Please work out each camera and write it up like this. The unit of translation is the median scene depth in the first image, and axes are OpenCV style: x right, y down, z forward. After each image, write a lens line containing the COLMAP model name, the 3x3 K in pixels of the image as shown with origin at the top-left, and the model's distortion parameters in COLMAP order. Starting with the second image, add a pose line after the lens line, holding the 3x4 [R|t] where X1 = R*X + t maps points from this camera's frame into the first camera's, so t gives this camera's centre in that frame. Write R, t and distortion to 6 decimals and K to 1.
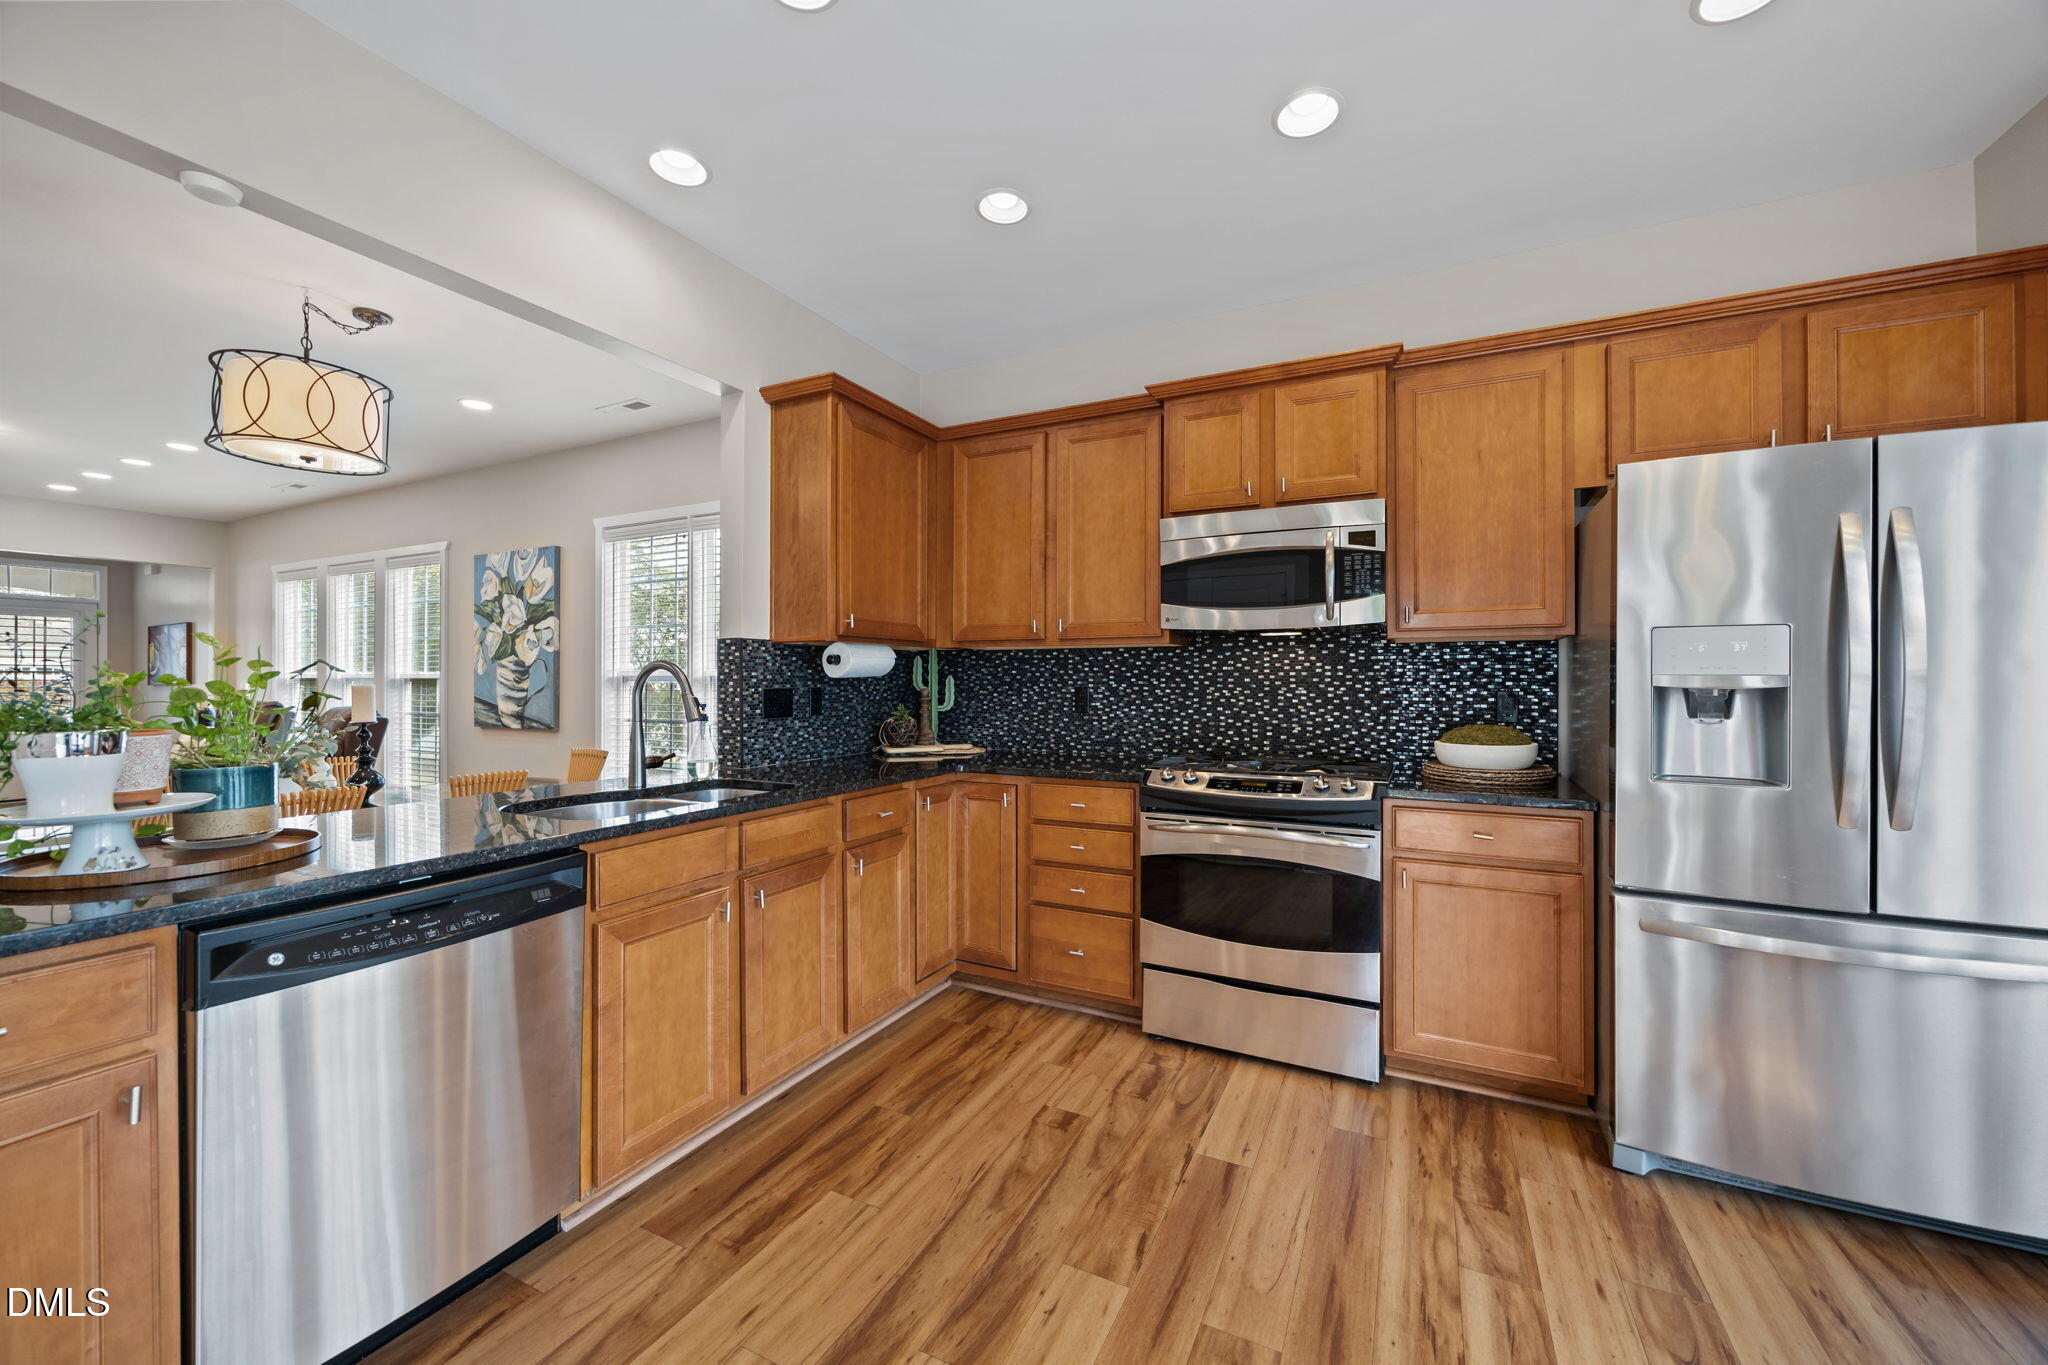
lens RADIAL K [[779.2, 0, 1029.6], [0, 779.2, 677.8], [0, 0, 1]] dist [-0.004006, 0.000337]
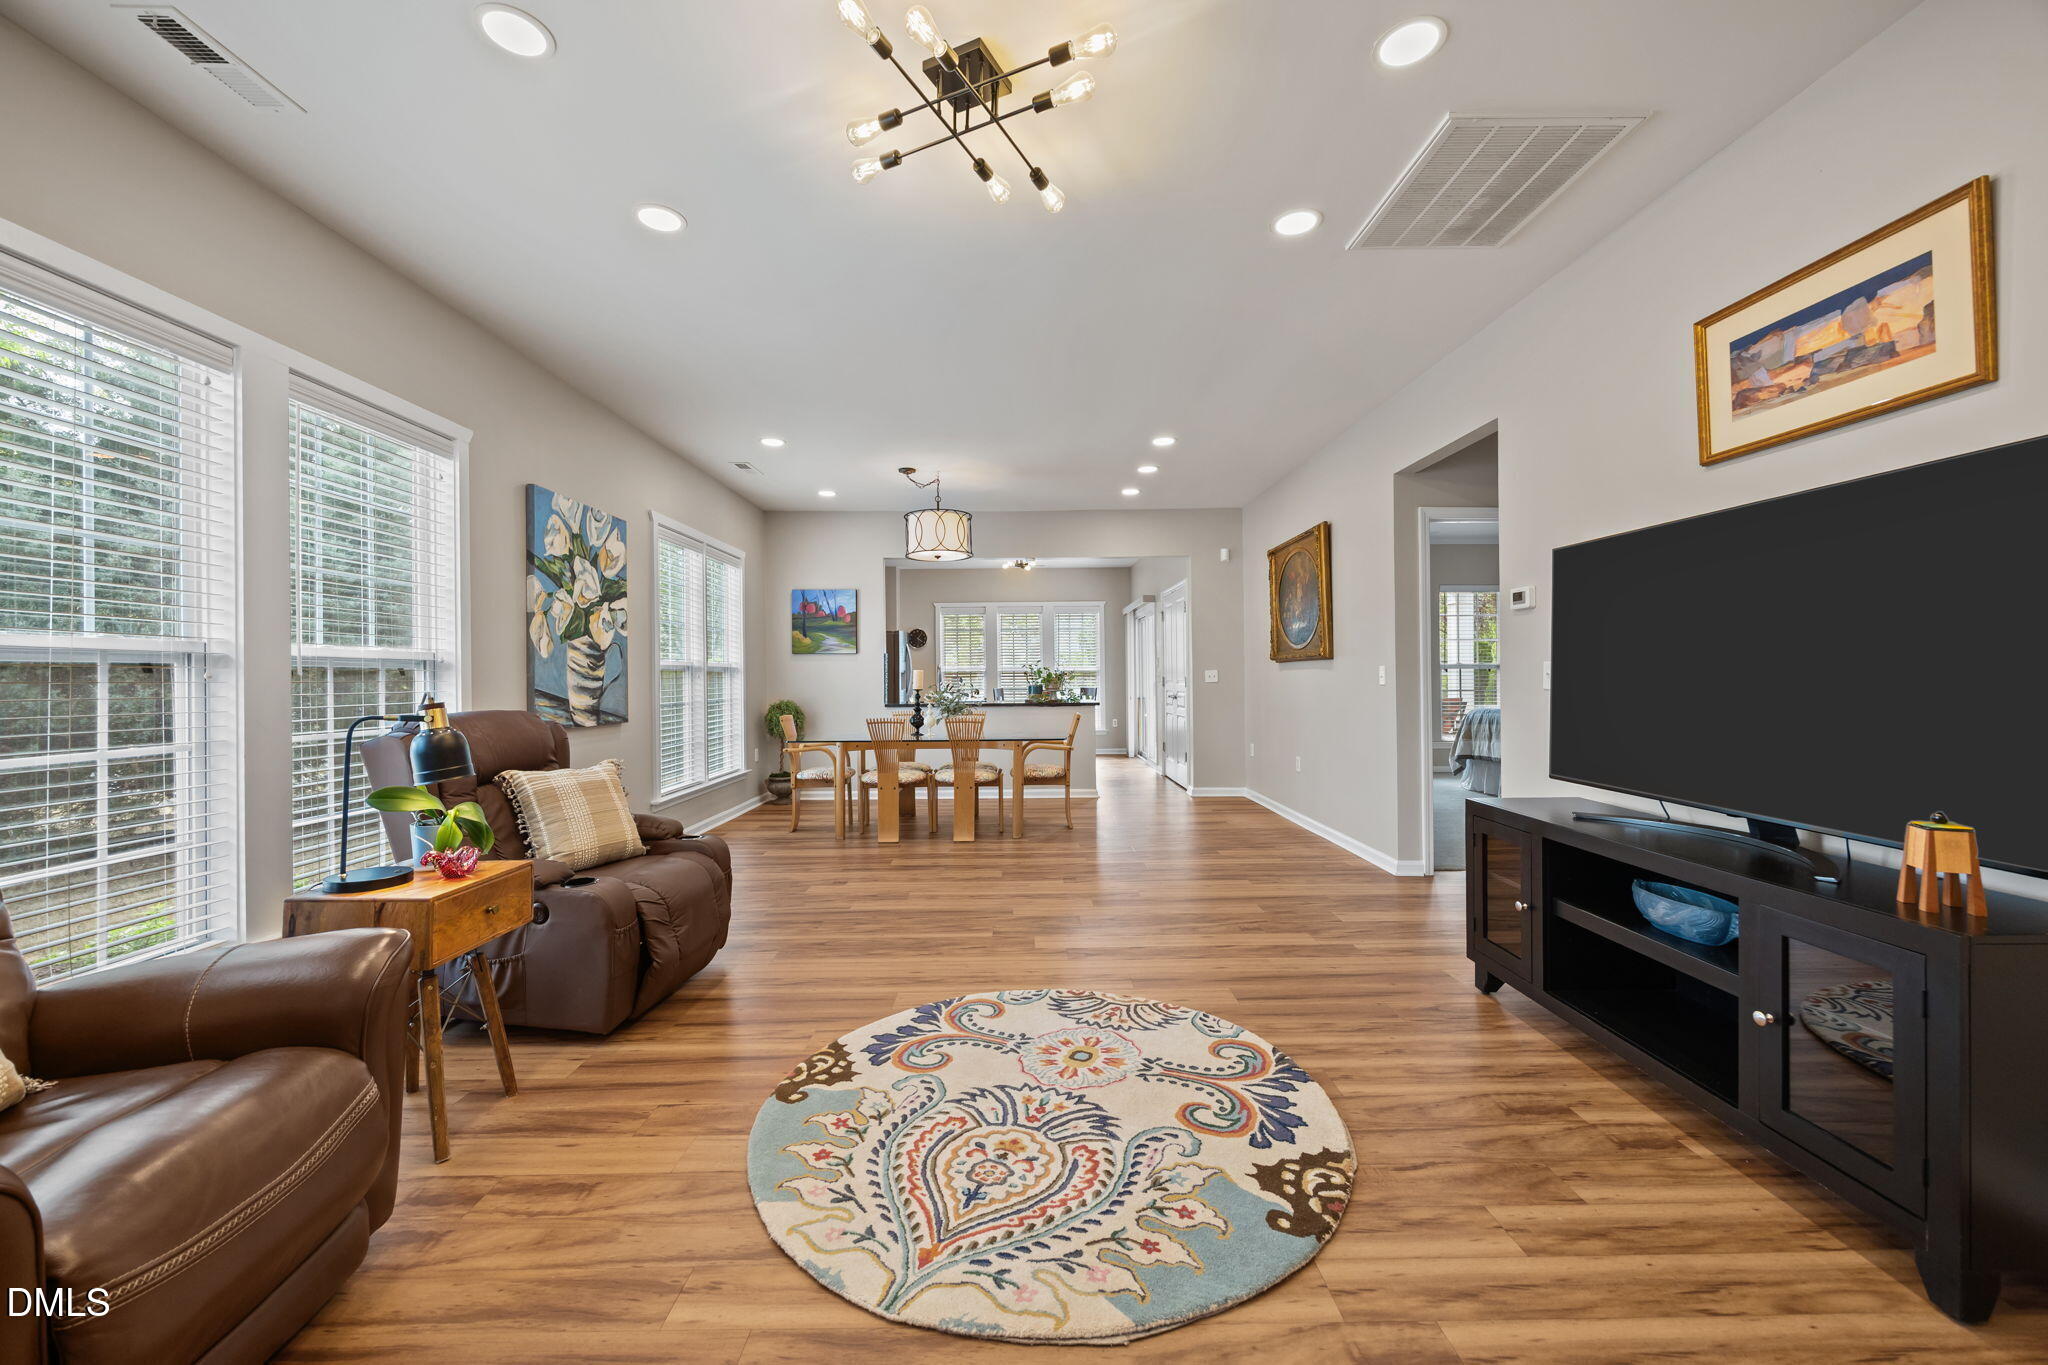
lens RADIAL K [[800.1, 0, 1034.9], [0, 800.1, 671.8], [0, 0, 1]] dist [-0.000626, 0.000207]
pose [[-0.464814, 0.007555, 0.885376, -2.921251], [0.005675, 0.999968, -0.005554, 0.028130], [-0.885390, 0.002443, -0.464842, 1.773546]]
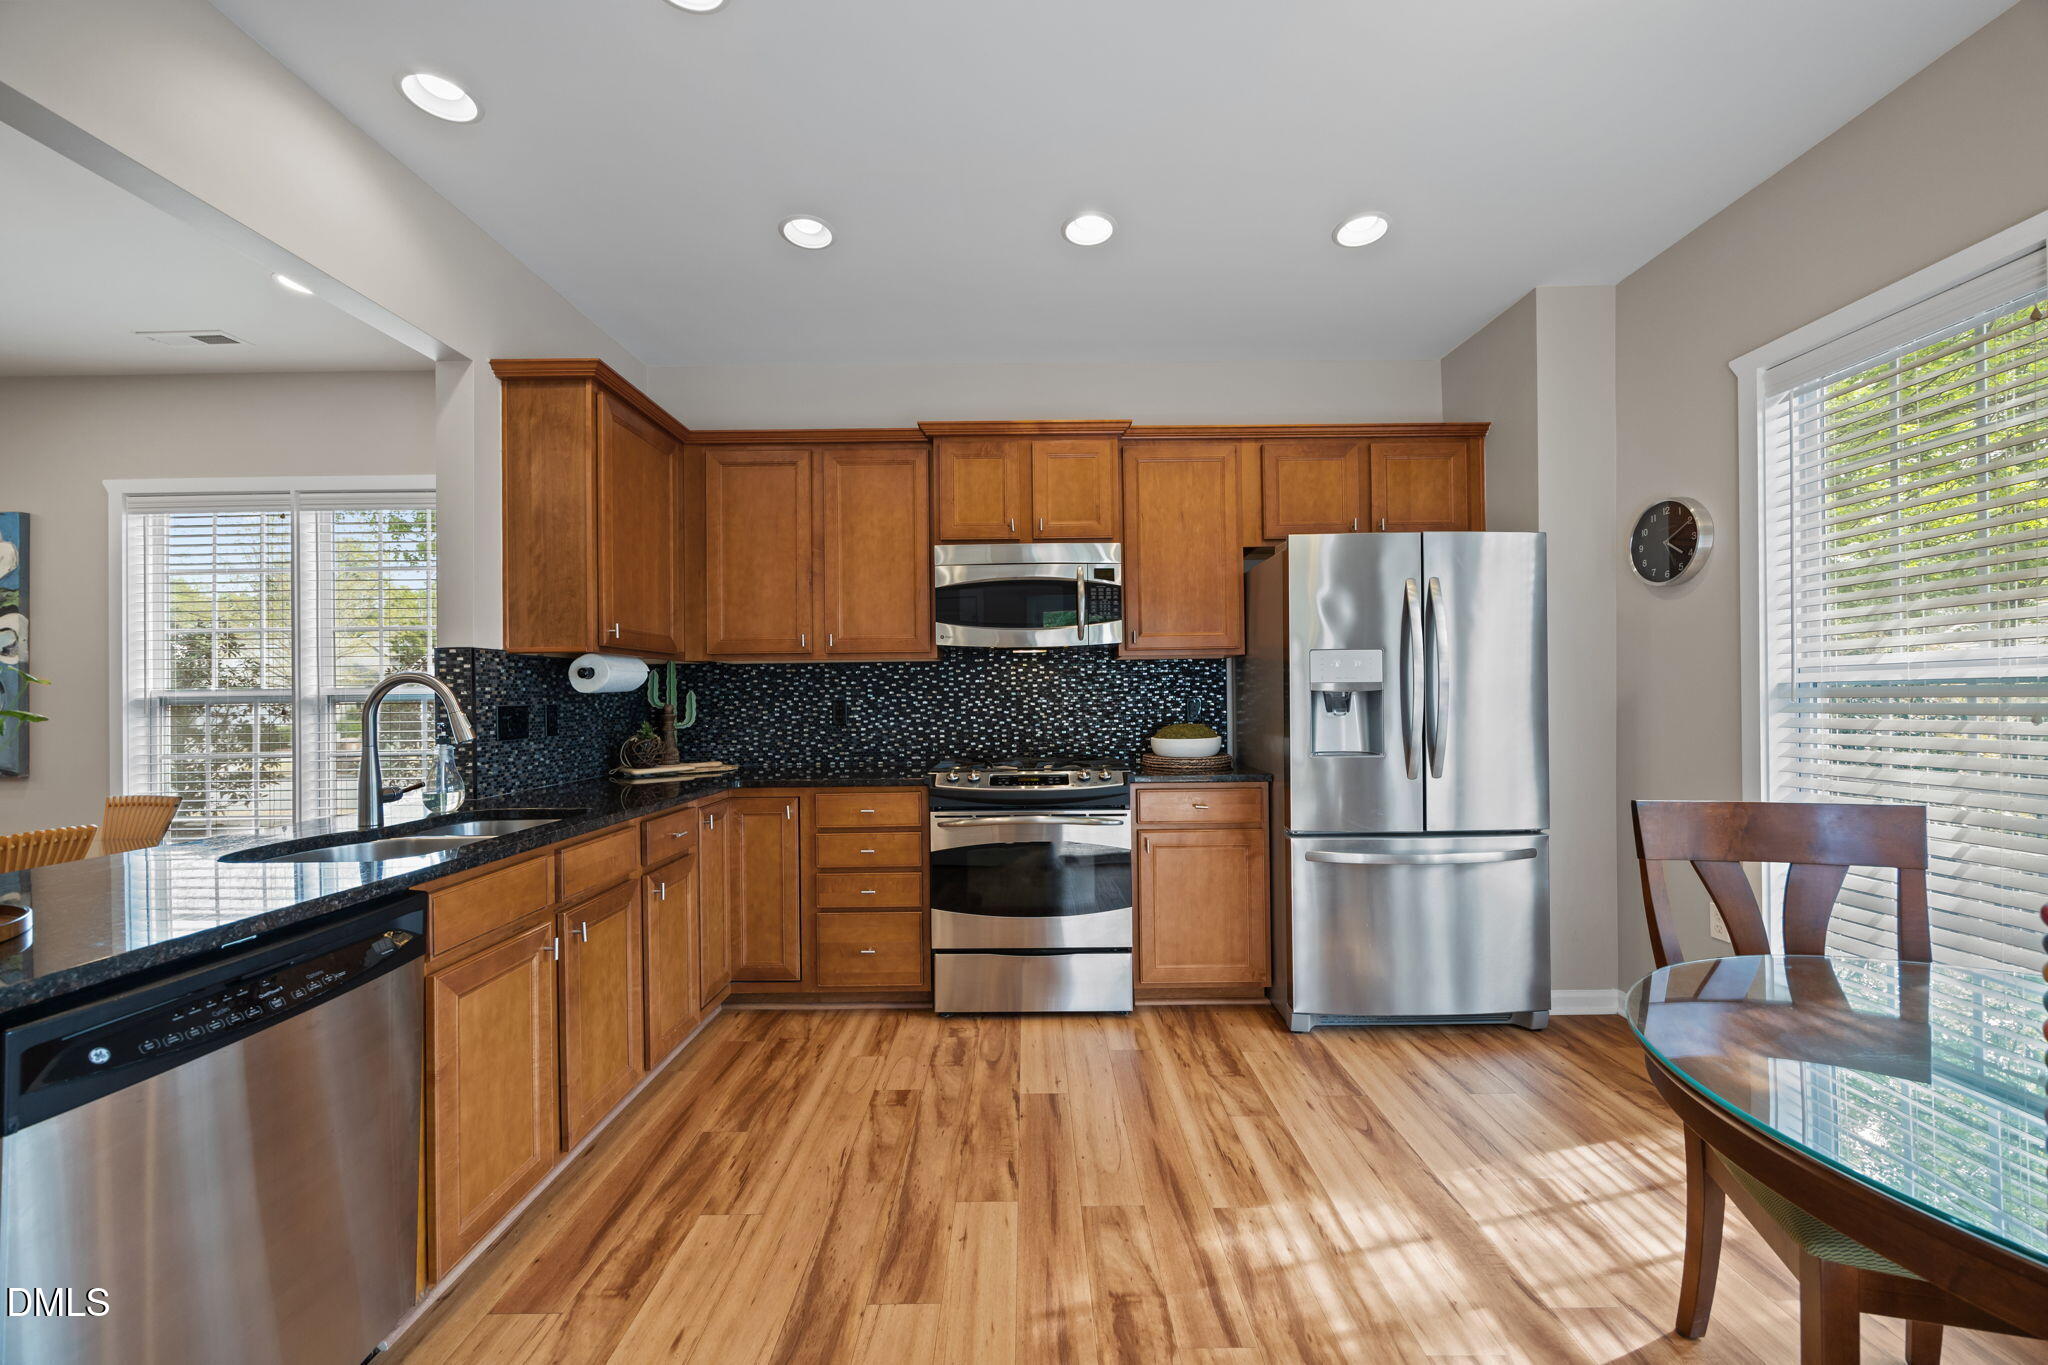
lens RADIAL K [[780.5, 0, 1025.2], [0, 780.5, 690.6], [0, 0, 1]] dist [-0.003270, 0.000027]
pose [[0.894764, -0.008401, 0.446461, -0.204978], [0.011309, 0.999929, -0.003848, 0.006782], [-0.446397, 0.008492, 0.894795, -0.038820]]
